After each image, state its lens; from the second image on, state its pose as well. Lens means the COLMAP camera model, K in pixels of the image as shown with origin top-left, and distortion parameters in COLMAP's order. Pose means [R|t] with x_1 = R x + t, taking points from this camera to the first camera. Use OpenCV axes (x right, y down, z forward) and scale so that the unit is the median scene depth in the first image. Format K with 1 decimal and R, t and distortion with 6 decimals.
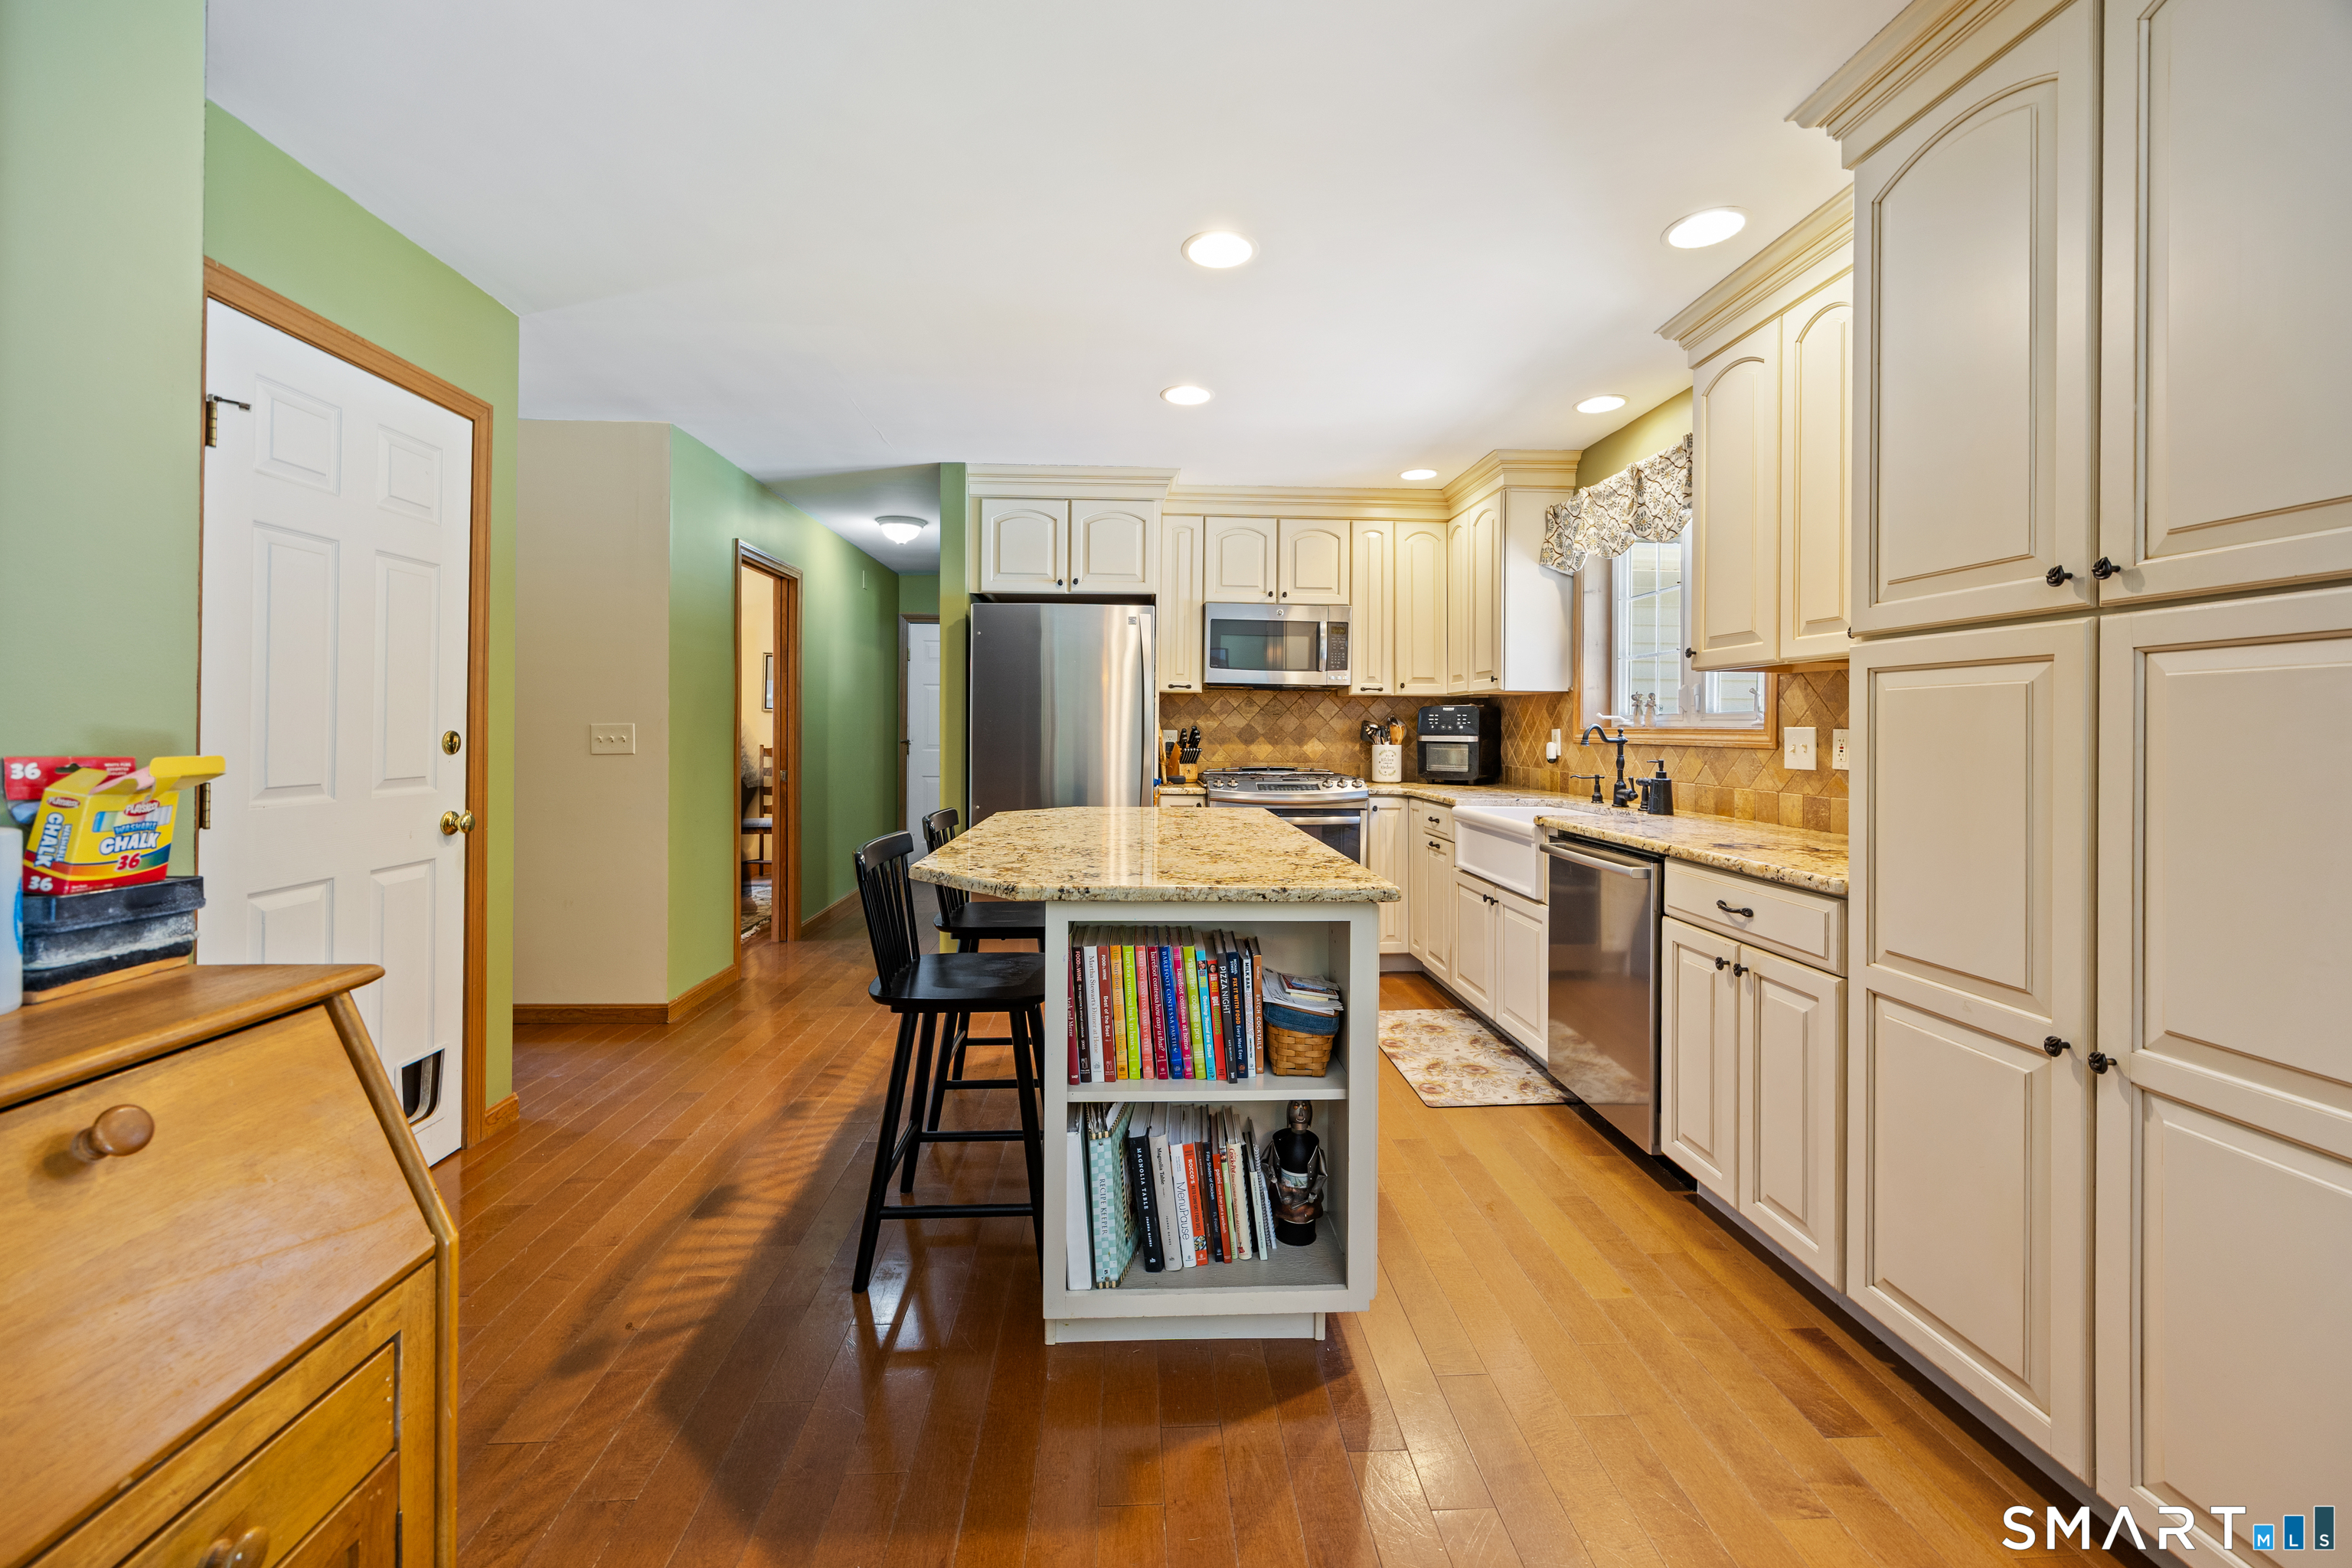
lens RADIAL K [[921.7, 0, 1170.1], [0, 921.7, 748.1], [0, 0, 1]] dist [-0.006458, 0.000350]
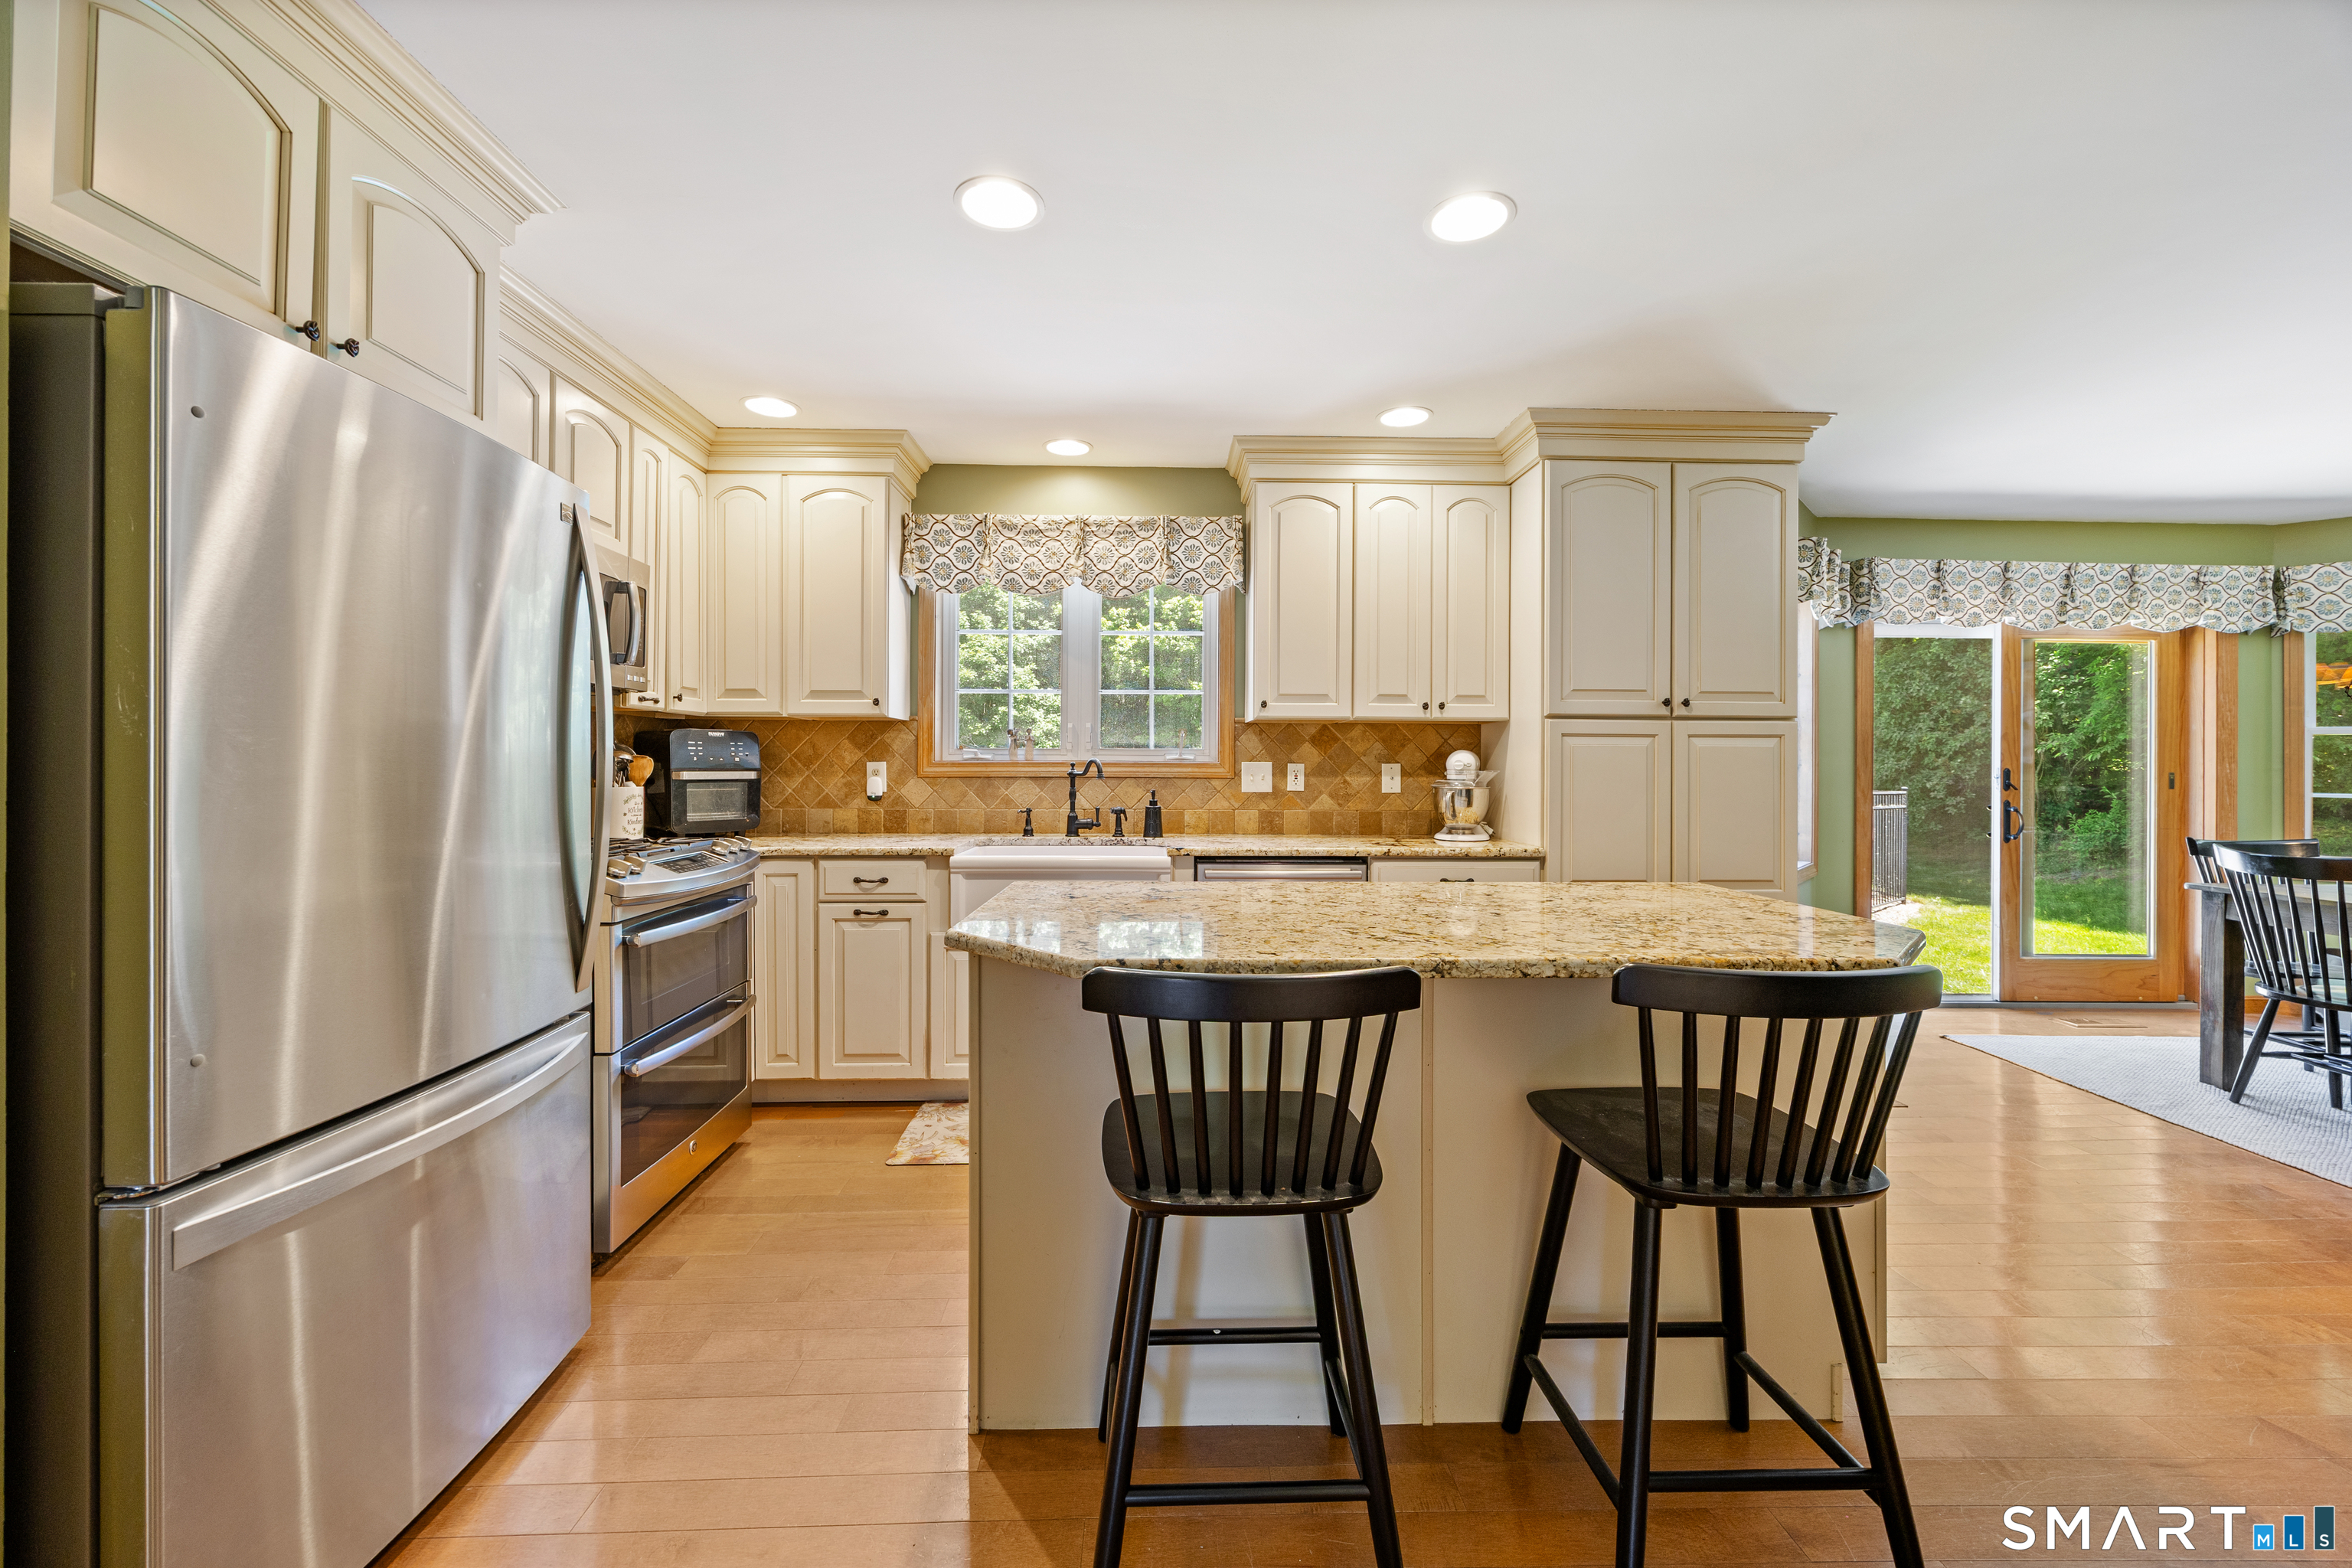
lens RADIAL K [[921.7, 0, 1177.2], [0, 921.7, 780.5], [0, 0, 1]] dist [-0.006458, 0.000350]
pose [[0.022343, -0.024797, 0.999443, -0.495882], [0.016826, 0.999560, 0.024423, -0.021461], [-0.999609, 0.016271, 0.022751, 0.751541]]
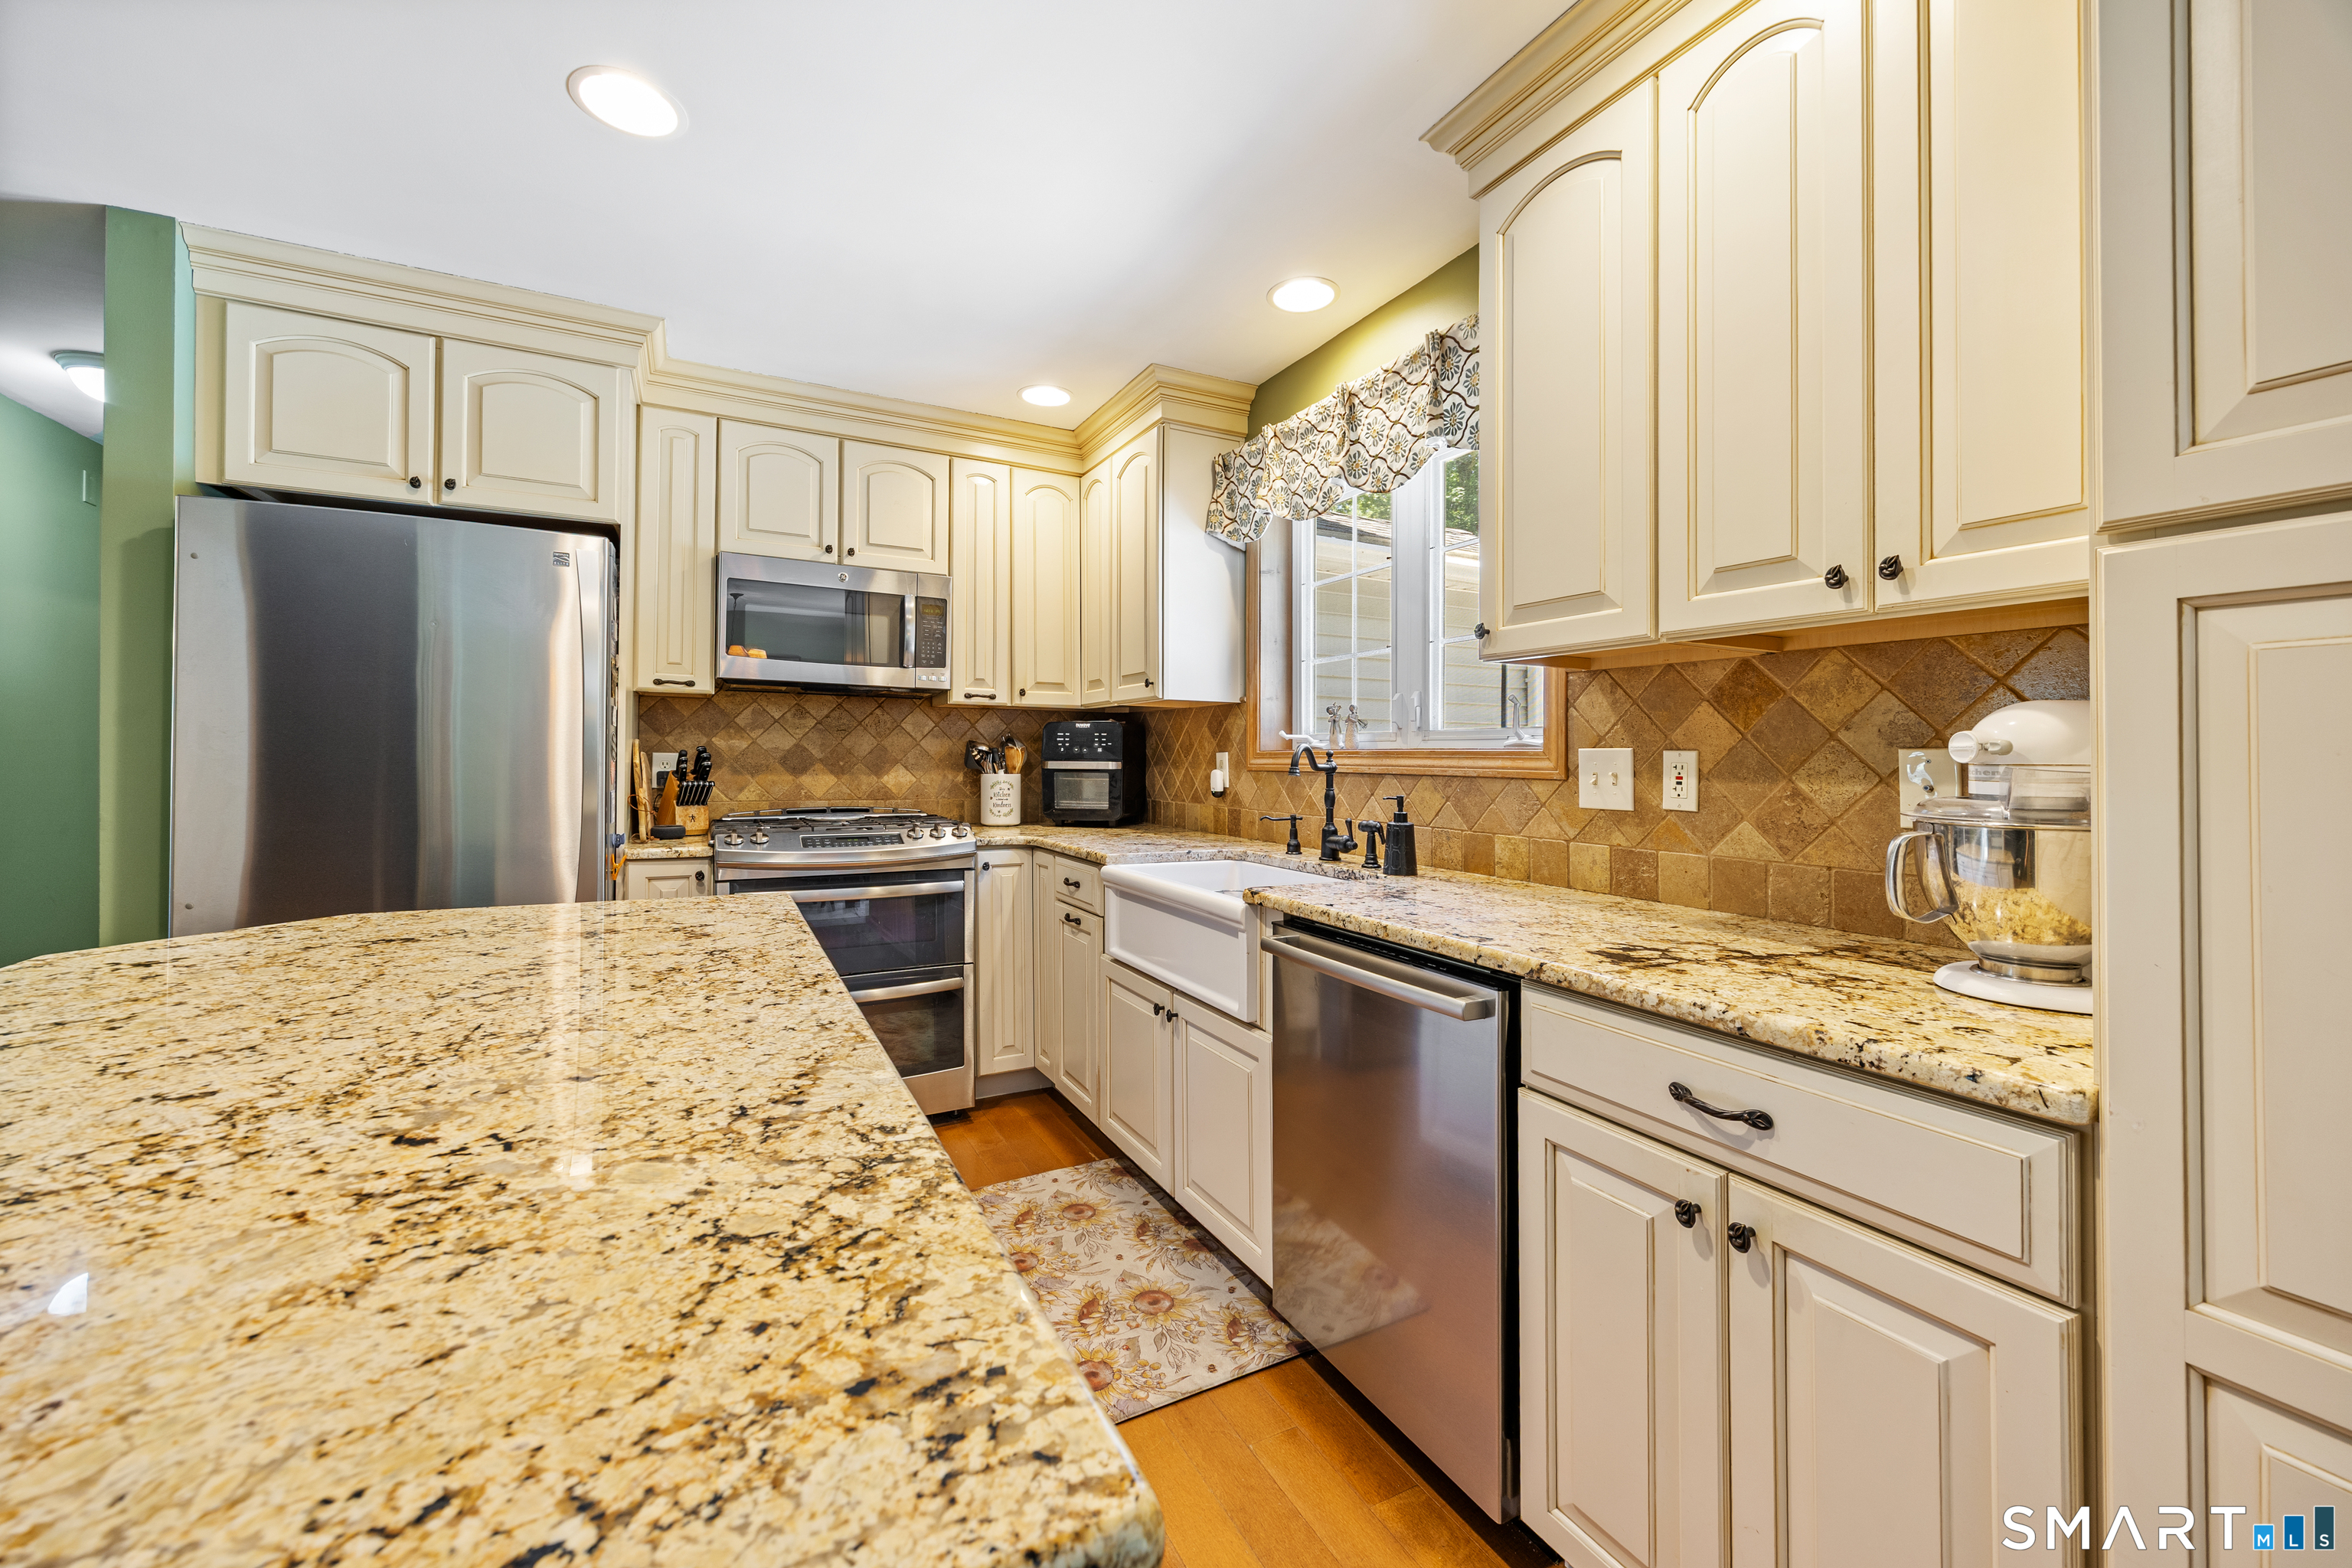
lens RADIAL K [[921.7, 0, 1177.3], [0, 921.7, 759.8], [0, 0, 1]] dist [-0.006458, 0.000350]
pose [[0.908746, 0.000364, 0.417349, 0.072153], [0.006219, 0.999877, -0.014414, -0.004204], [-0.417302, 0.015694, 0.908632, 0.348914]]
